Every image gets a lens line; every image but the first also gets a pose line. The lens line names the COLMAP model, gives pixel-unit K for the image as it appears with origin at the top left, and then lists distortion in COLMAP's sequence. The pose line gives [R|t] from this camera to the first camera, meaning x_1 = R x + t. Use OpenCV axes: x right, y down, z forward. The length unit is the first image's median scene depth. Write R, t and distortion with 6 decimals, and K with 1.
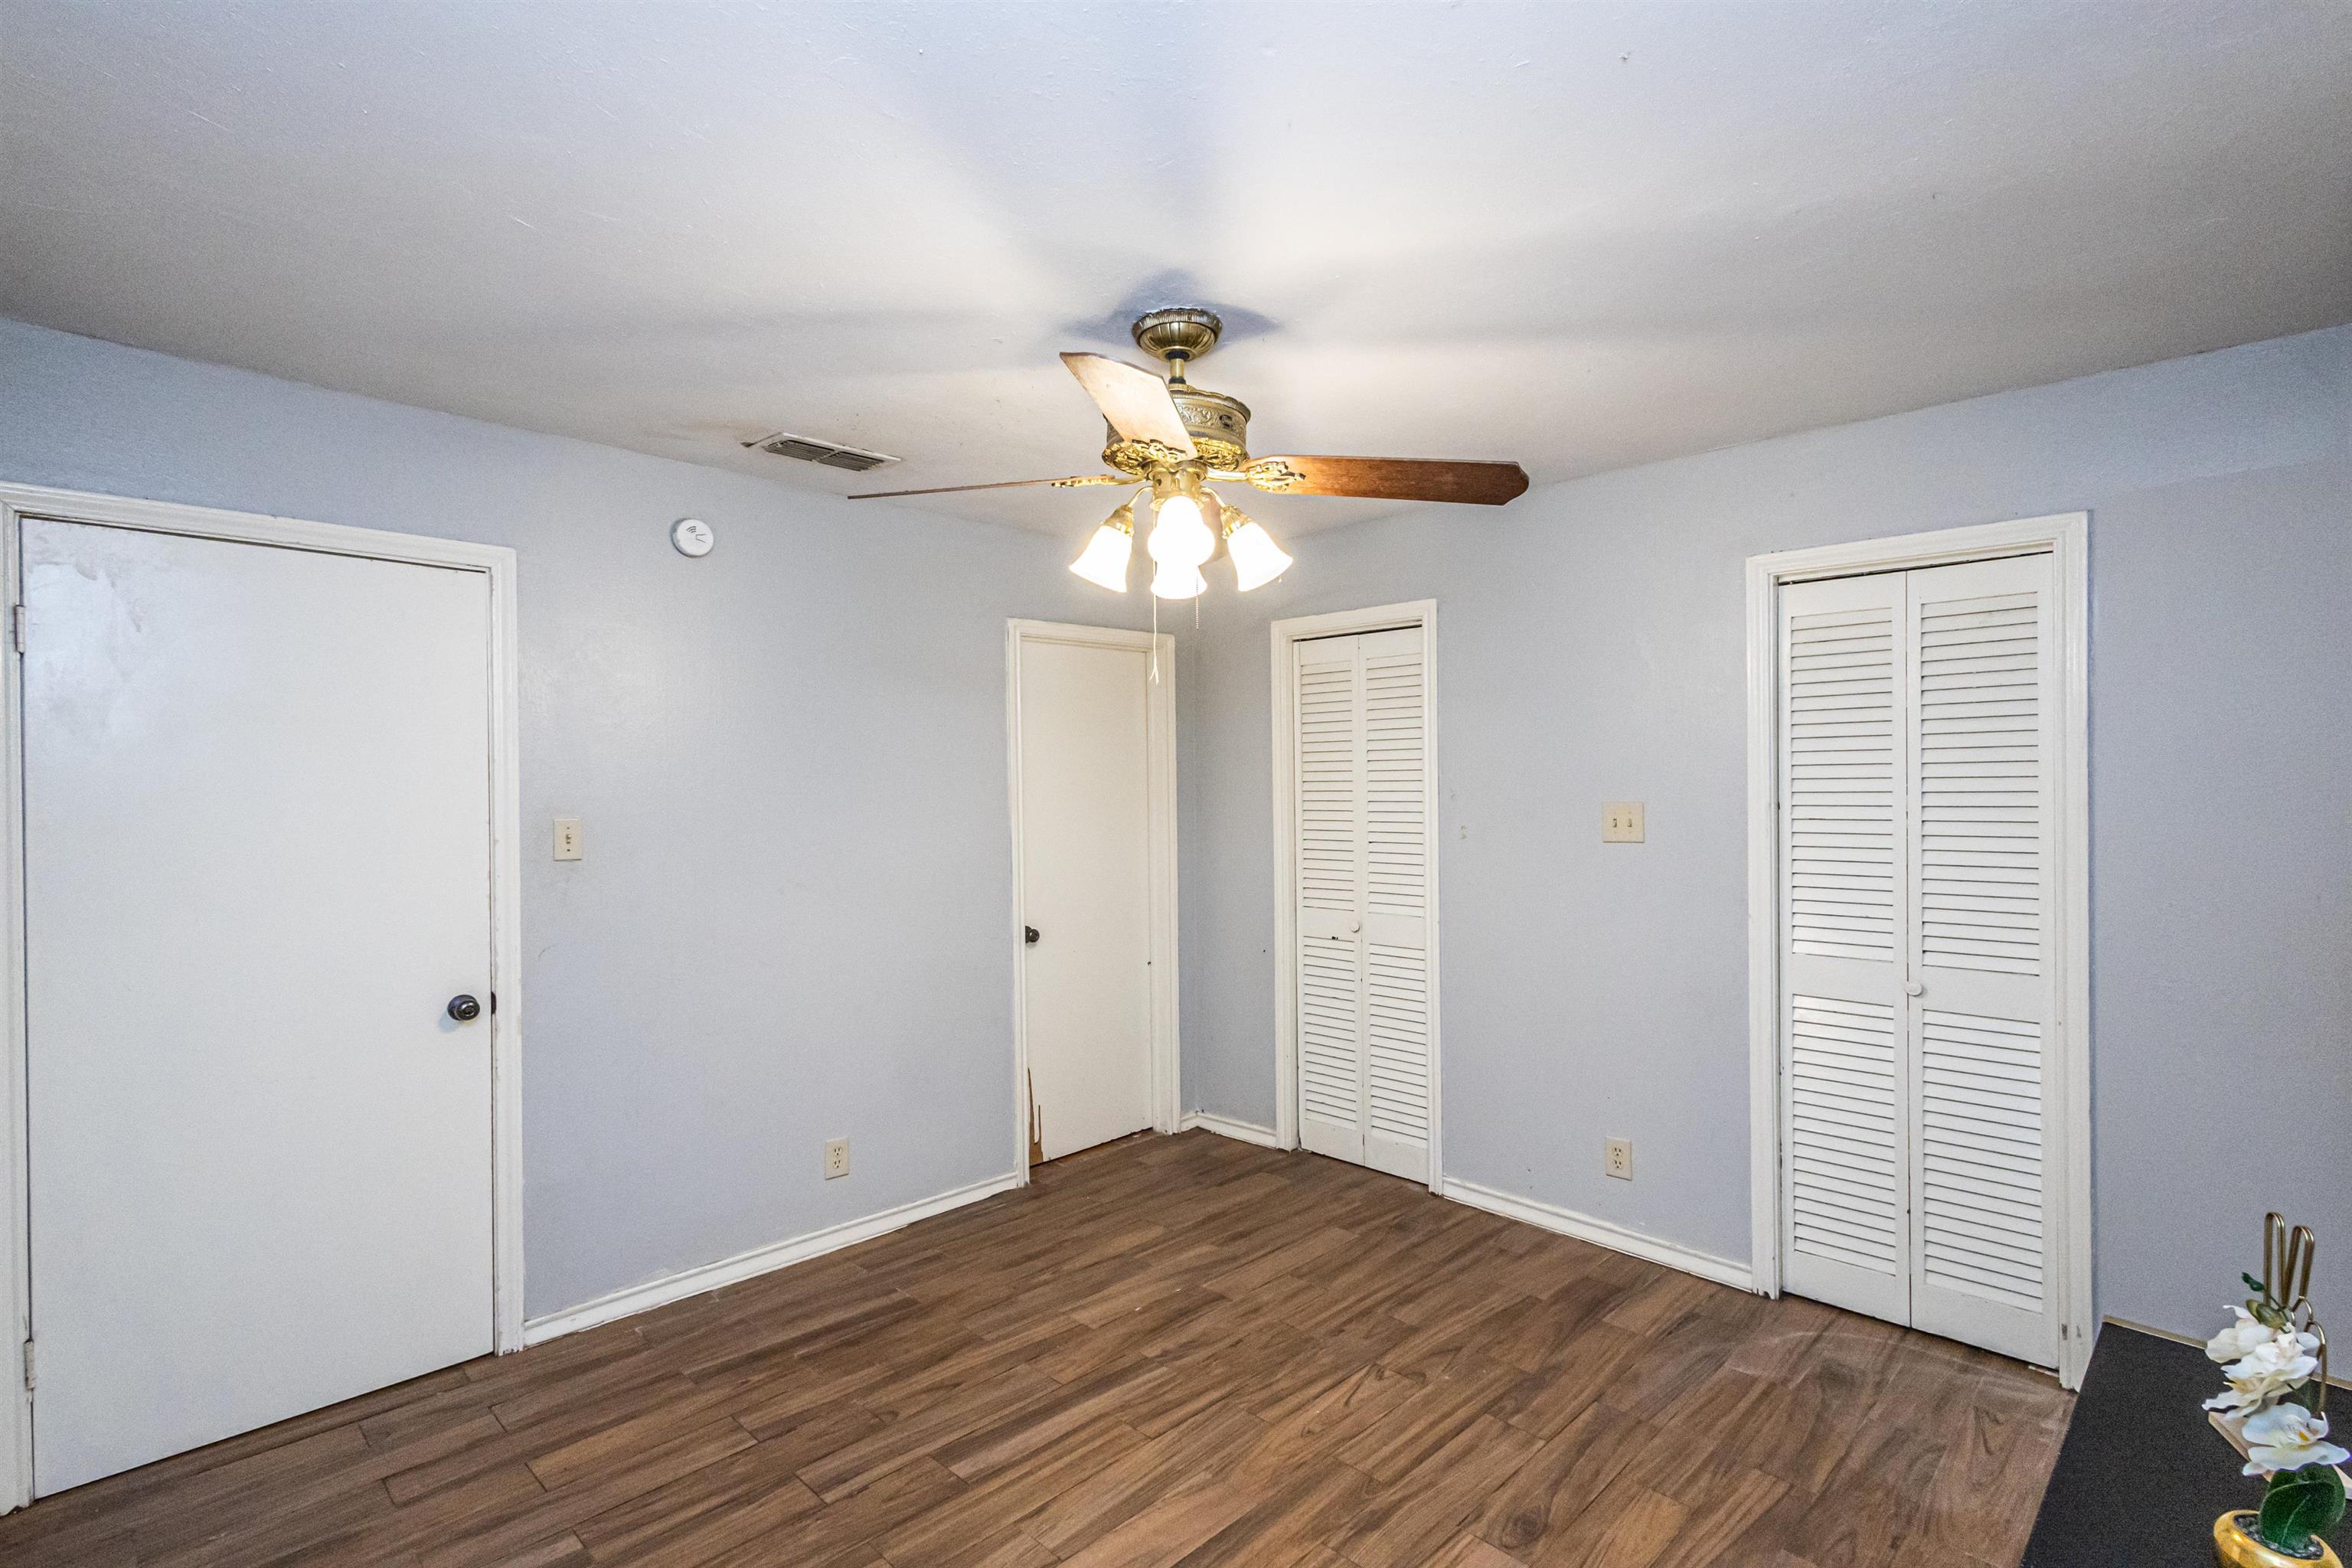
lens RADIAL K [[1080.9, 0, 1180.5], [0, 1080.9, 794.4], [0, 0, 1]] dist [0.009444, -0.000466]
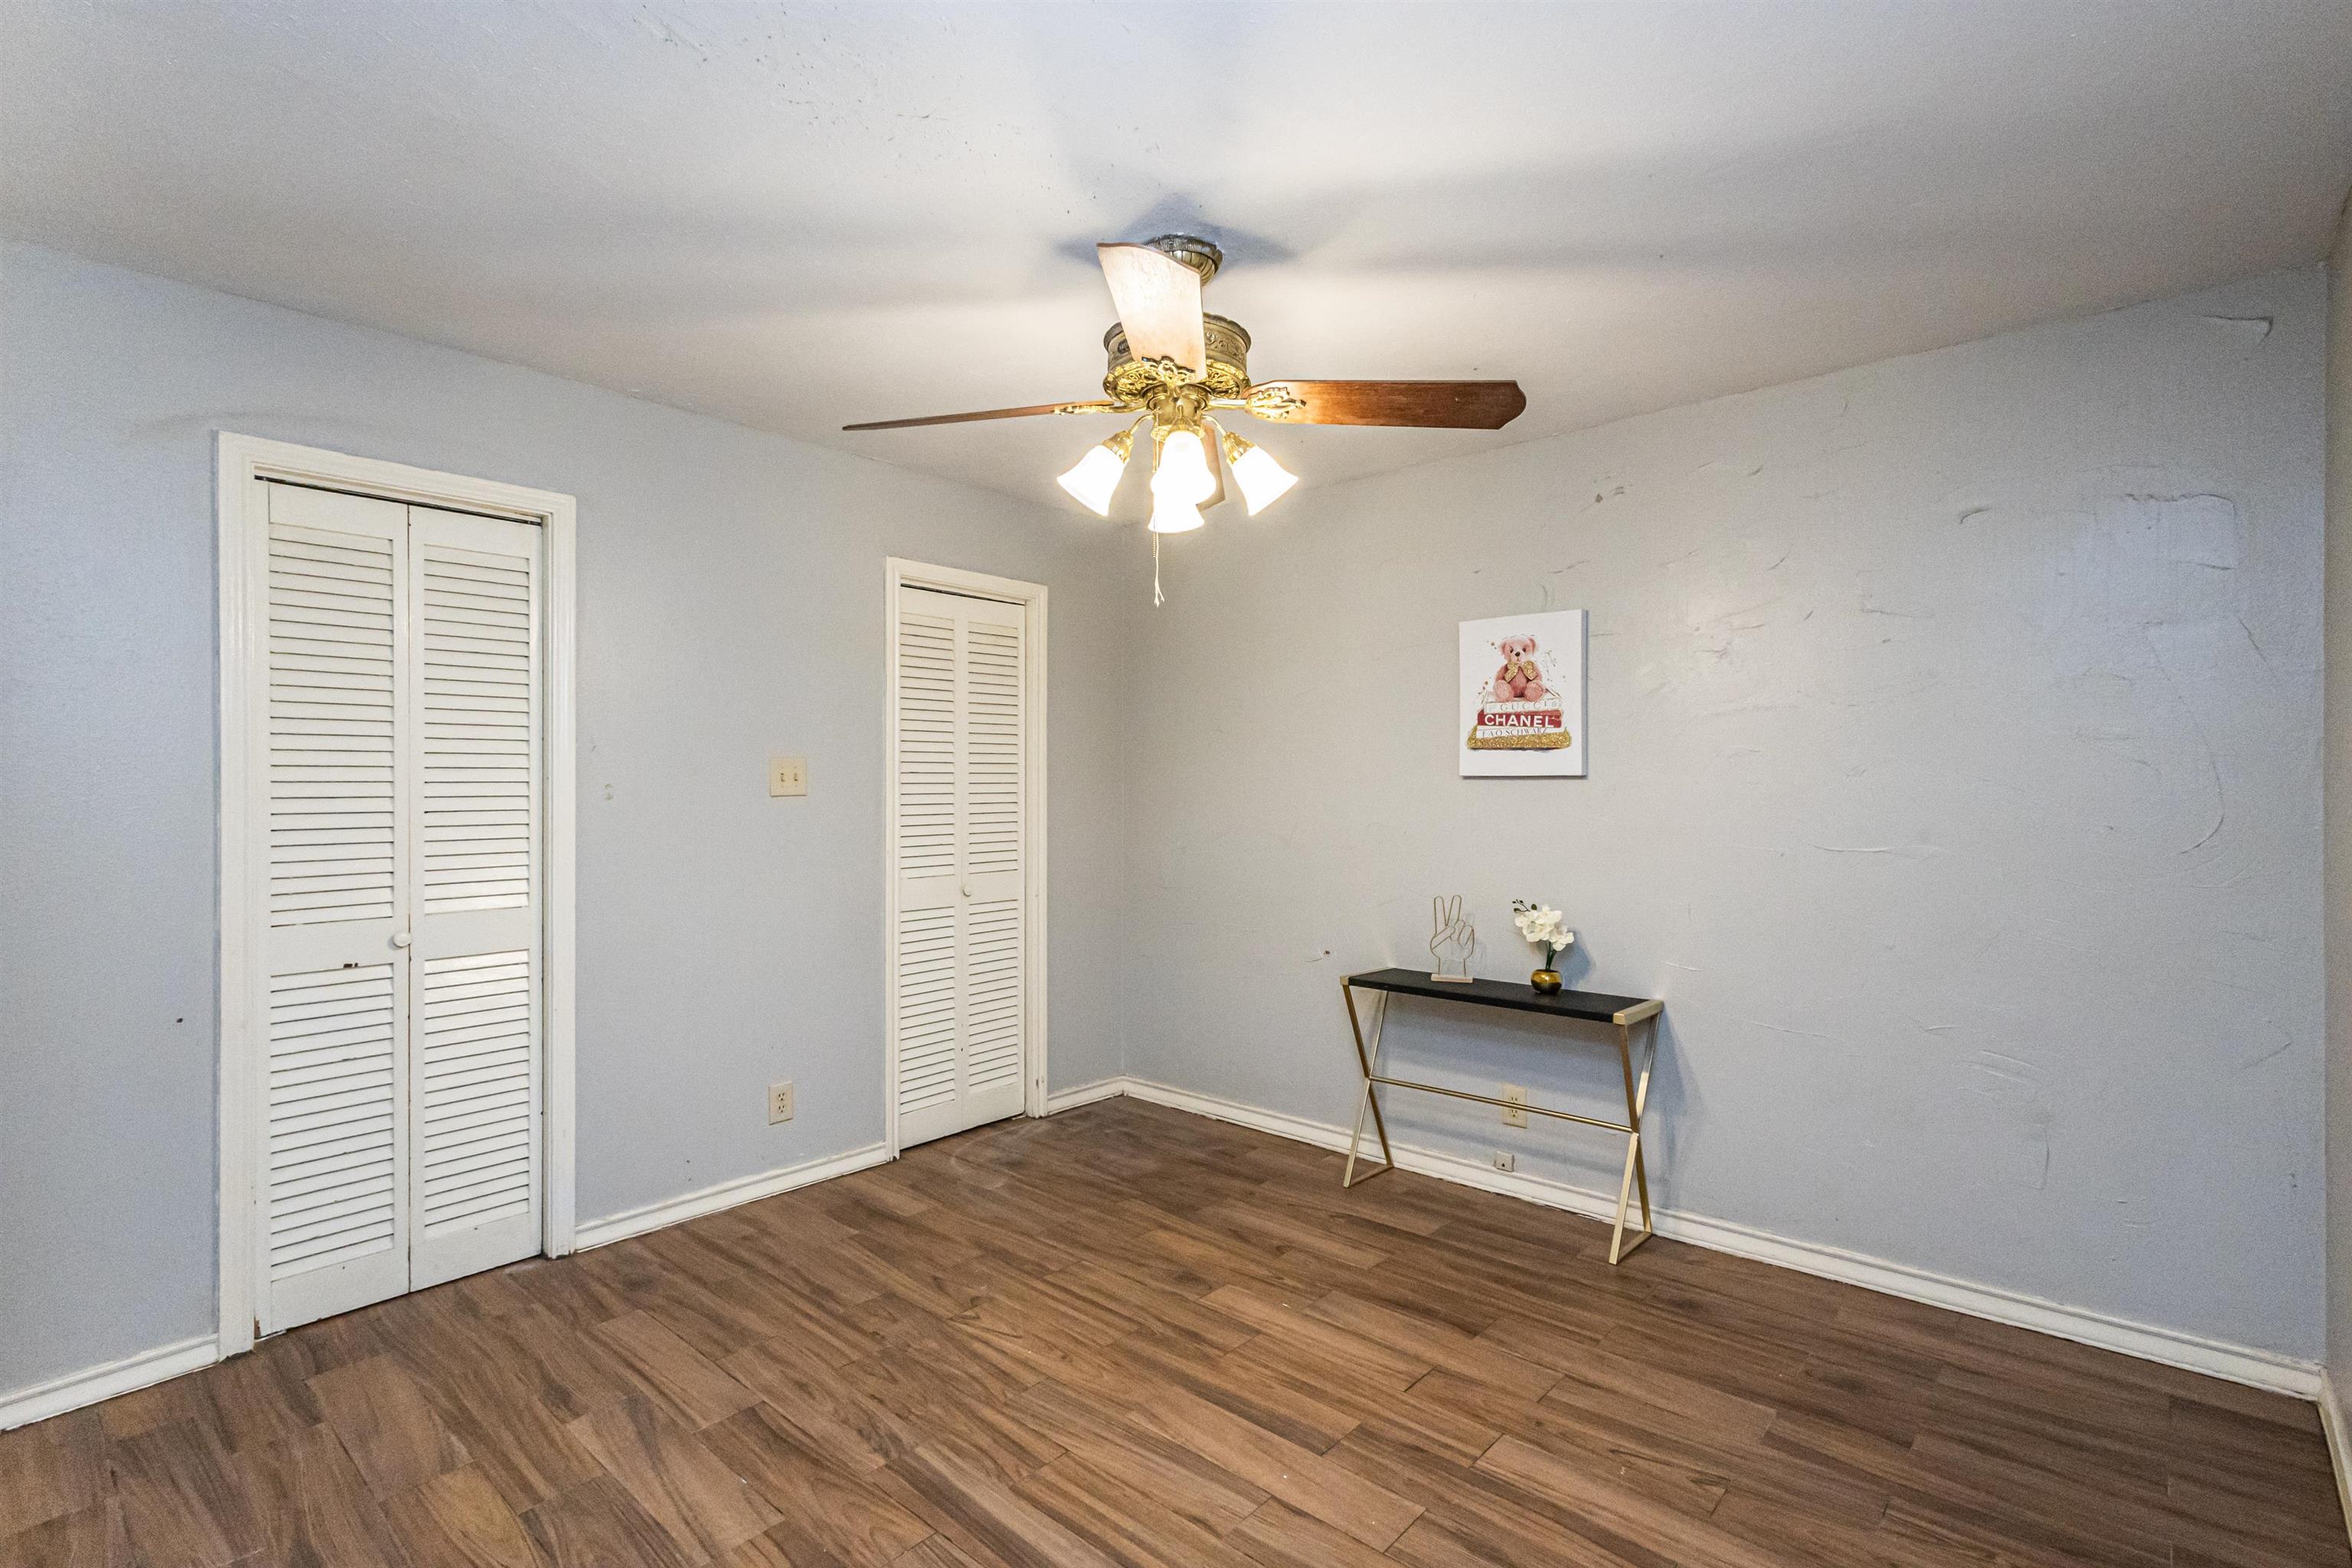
lens RADIAL K [[1080.9, 0, 1179.7], [0, 1080.9, 776.7], [0, 0, 1]] dist [0.009444, -0.000466]
pose [[-0.040753, 0.009775, 0.999121, -0.738264], [0.008166, 0.999922, -0.009449, 0.044420], [-0.999136, 0.007773, -0.040830, 0.758057]]
